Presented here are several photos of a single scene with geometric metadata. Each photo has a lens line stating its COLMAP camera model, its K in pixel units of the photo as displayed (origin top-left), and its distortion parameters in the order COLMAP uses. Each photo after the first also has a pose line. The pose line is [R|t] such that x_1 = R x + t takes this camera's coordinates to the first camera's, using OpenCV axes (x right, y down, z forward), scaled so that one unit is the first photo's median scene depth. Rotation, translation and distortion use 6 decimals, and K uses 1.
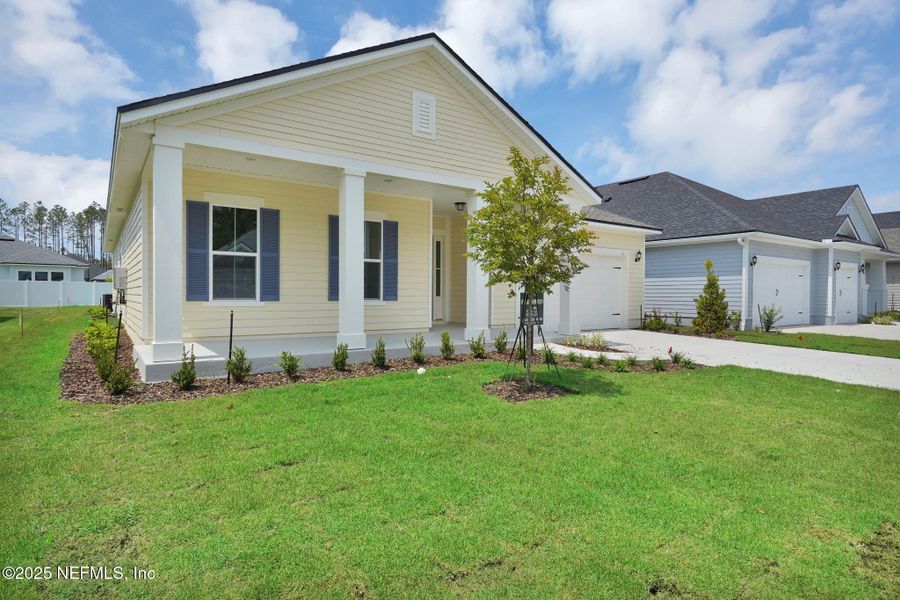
lens RADIAL K [[531.7, 0, 445.2], [0, 531.7, 299.5], [0, 0, 1]] dist [0.001892, -0.000515]
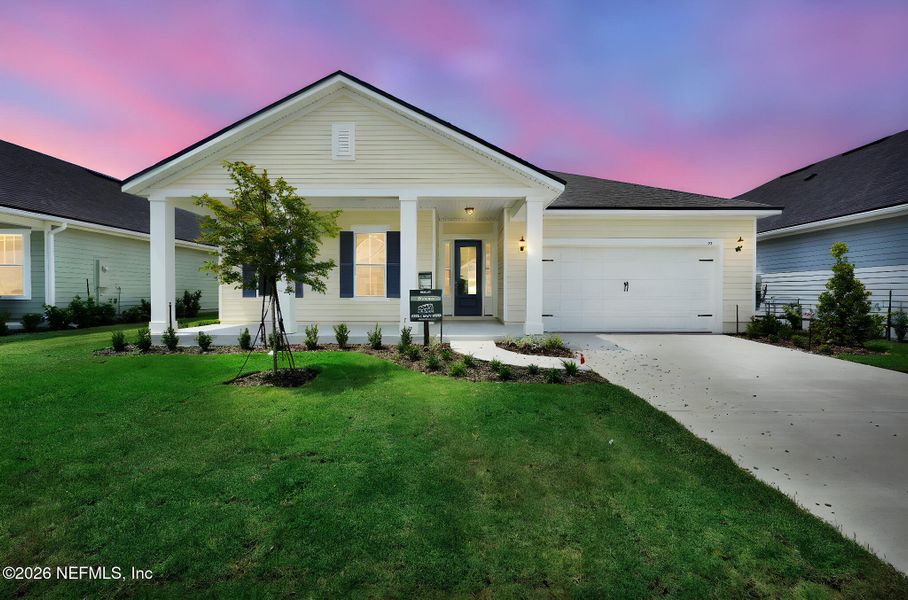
lens RADIAL K [[380.3, 0, 451.0], [0, 380.3, 296.9], [0, 0, 1]] dist [-0.005999, 0.002012]
pose [[0.783851, 0.004381, -0.620933, 0.614715], [-0.004756, 0.999988, 0.001051, 0.000115], [0.620930, 0.002129, 0.783863, 0.438869]]
